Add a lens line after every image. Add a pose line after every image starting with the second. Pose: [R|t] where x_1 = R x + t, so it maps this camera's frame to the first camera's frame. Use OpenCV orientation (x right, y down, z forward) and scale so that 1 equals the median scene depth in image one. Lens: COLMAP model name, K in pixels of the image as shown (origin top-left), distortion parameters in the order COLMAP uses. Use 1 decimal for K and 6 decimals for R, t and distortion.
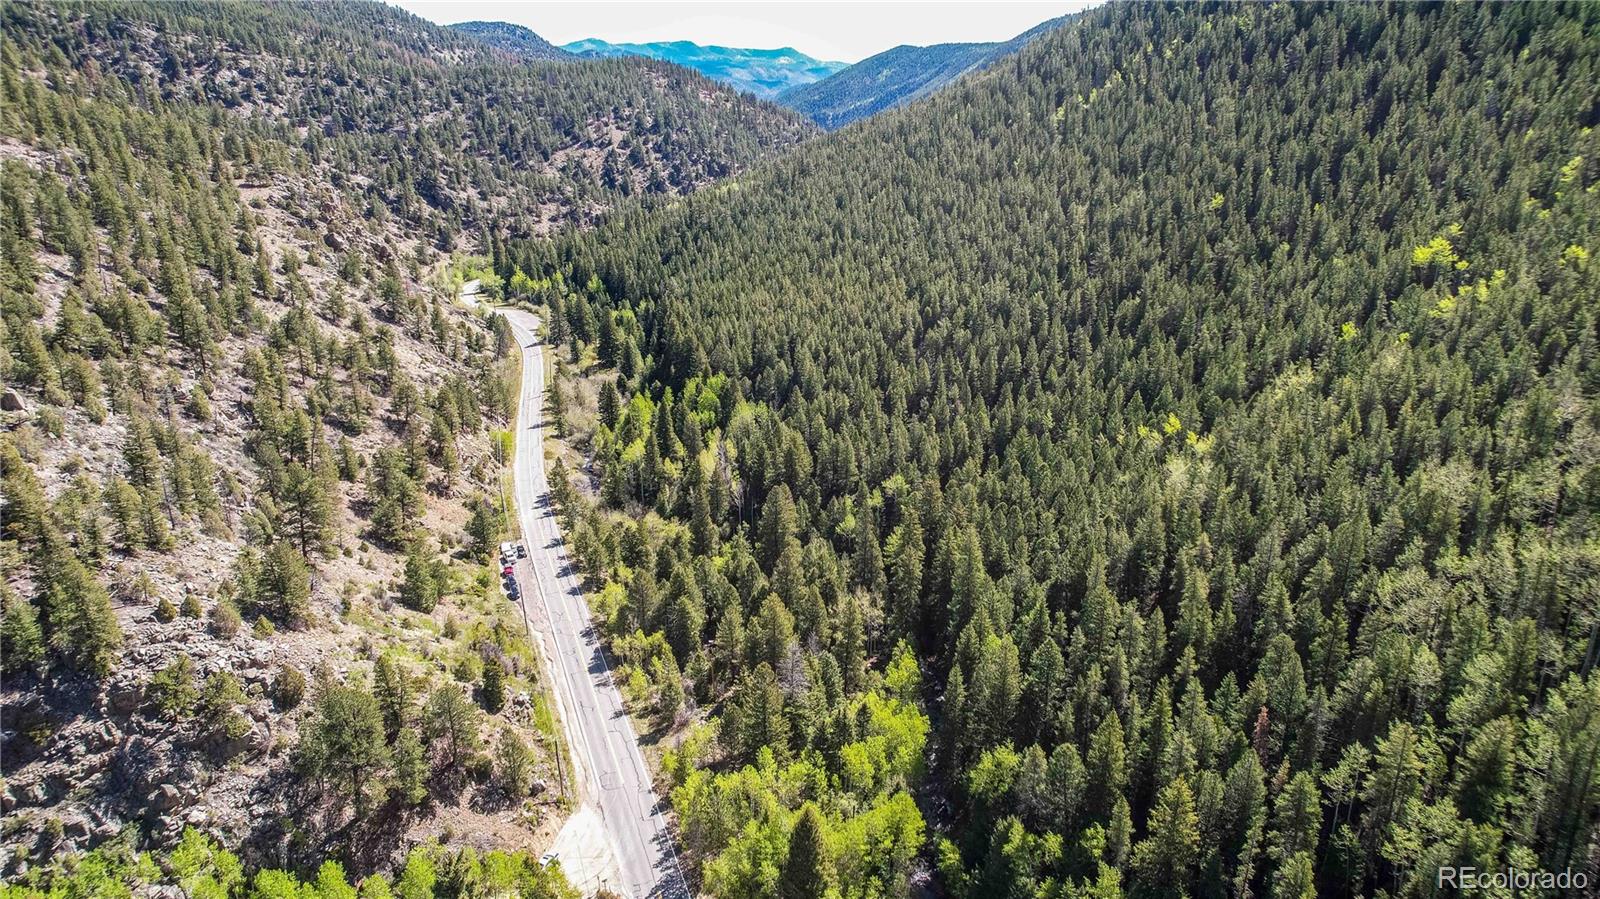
lens RADIAL K [[1018.6, 0, 806.4], [0, 1018.6, 441.5], [0, 0, 1]] dist [-0.059575, 0.066555]
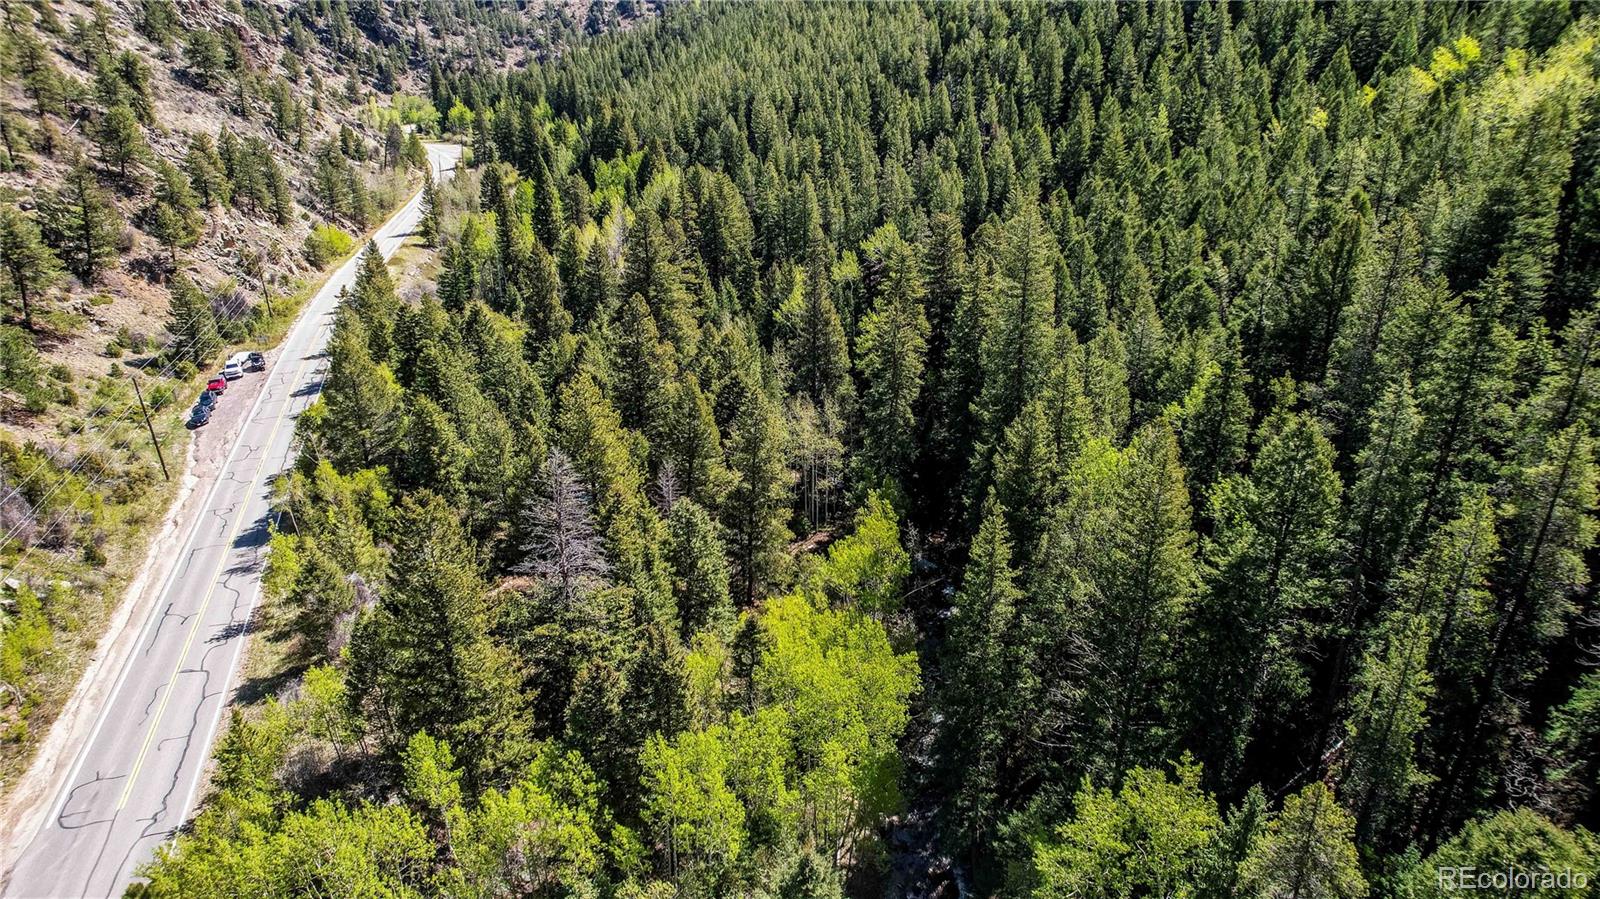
lens RADIAL K [[1018.6, 0, 796.9], [0, 1018.6, 444.5], [0, 0, 1]] dist [-0.059575, 0.066555]
pose [[0.999288, 0.015065, -0.034577, 0.059188], [-0.012452, 0.997137, 0.074589, 0.109787], [0.035602, -0.074105, 0.996615, 0.417574]]
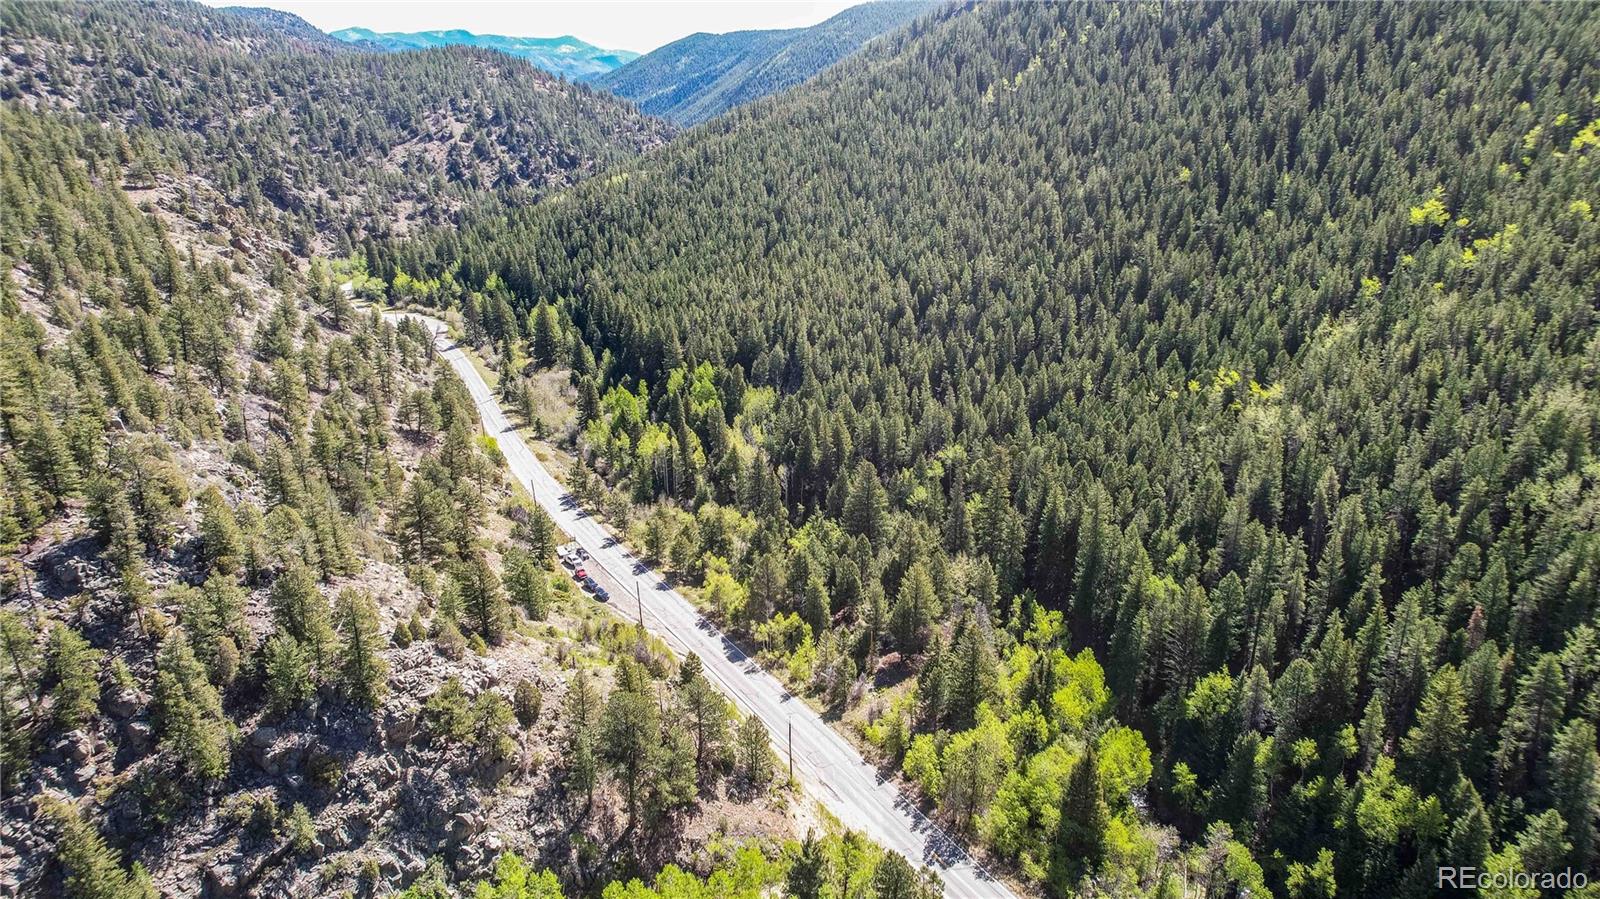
lens RADIAL K [[1018.6, 0, 807.1], [0, 1018.6, 441.2], [0, 0, 1]] dist [-0.059575, 0.066555]
pose [[0.979618, -0.074992, 0.186346, -0.245589], [0.073047, 0.997179, 0.017292, 0.000006], [-0.187117, -0.003327, 0.982332, 0.005444]]
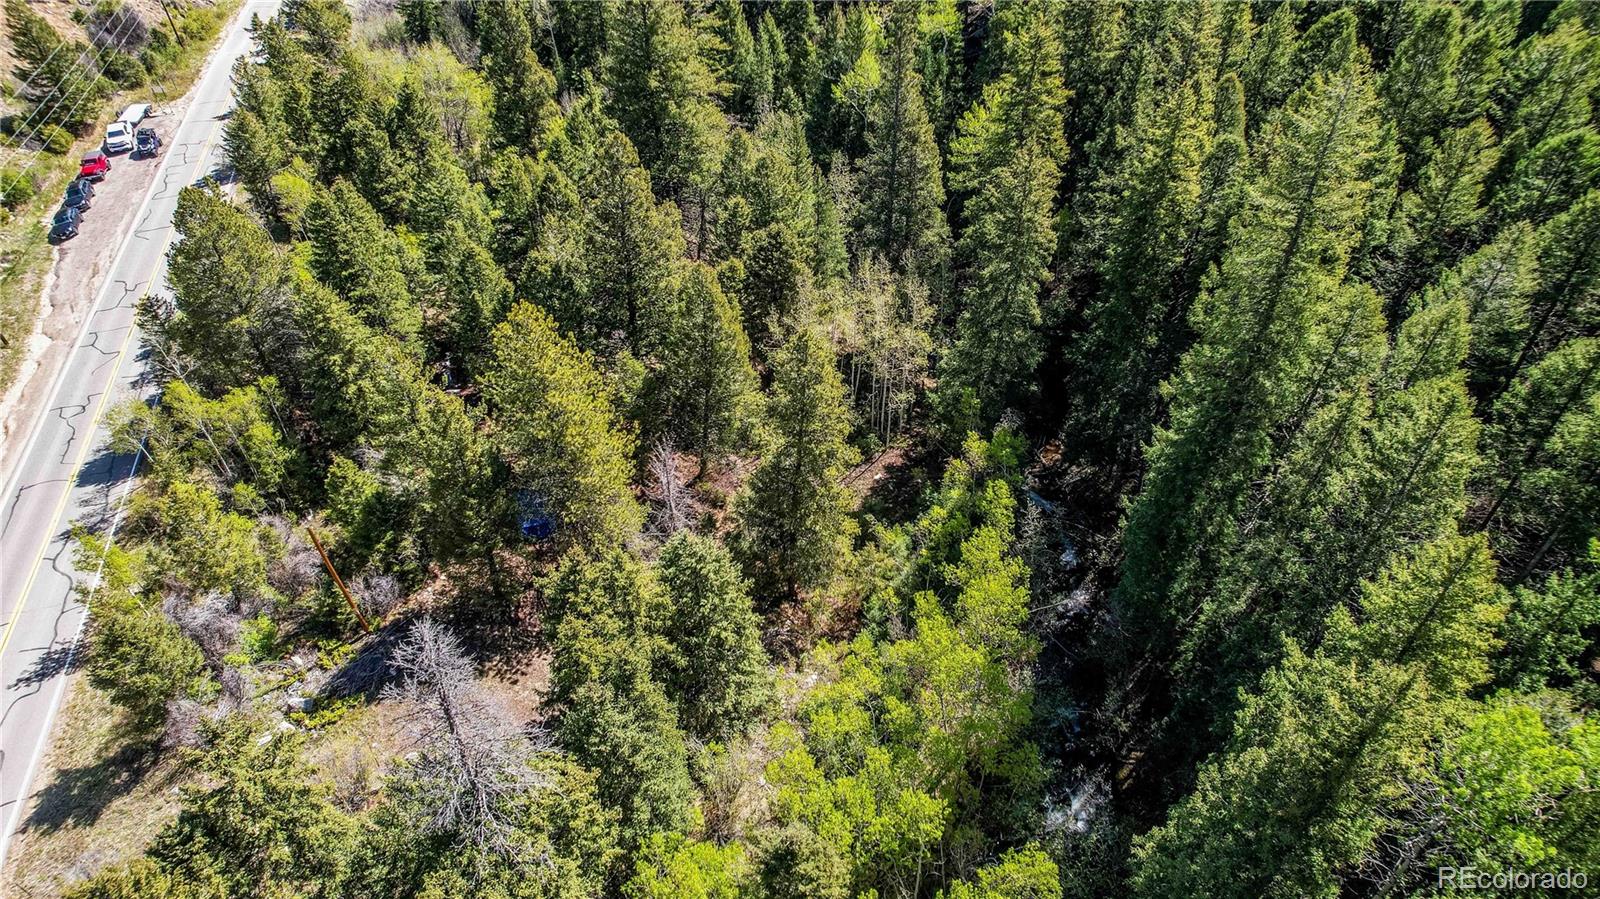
lens RADIAL K [[1018.6, 0, 799.2], [0, 1018.6, 444.1], [0, 0, 1]] dist [-0.059575, 0.066555]
pose [[0.996224, 0.056395, -0.066013, 0.047162], [-0.026136, 0.919848, 0.391403, 0.056242], [0.082796, -0.388200, 0.917849, 0.557187]]
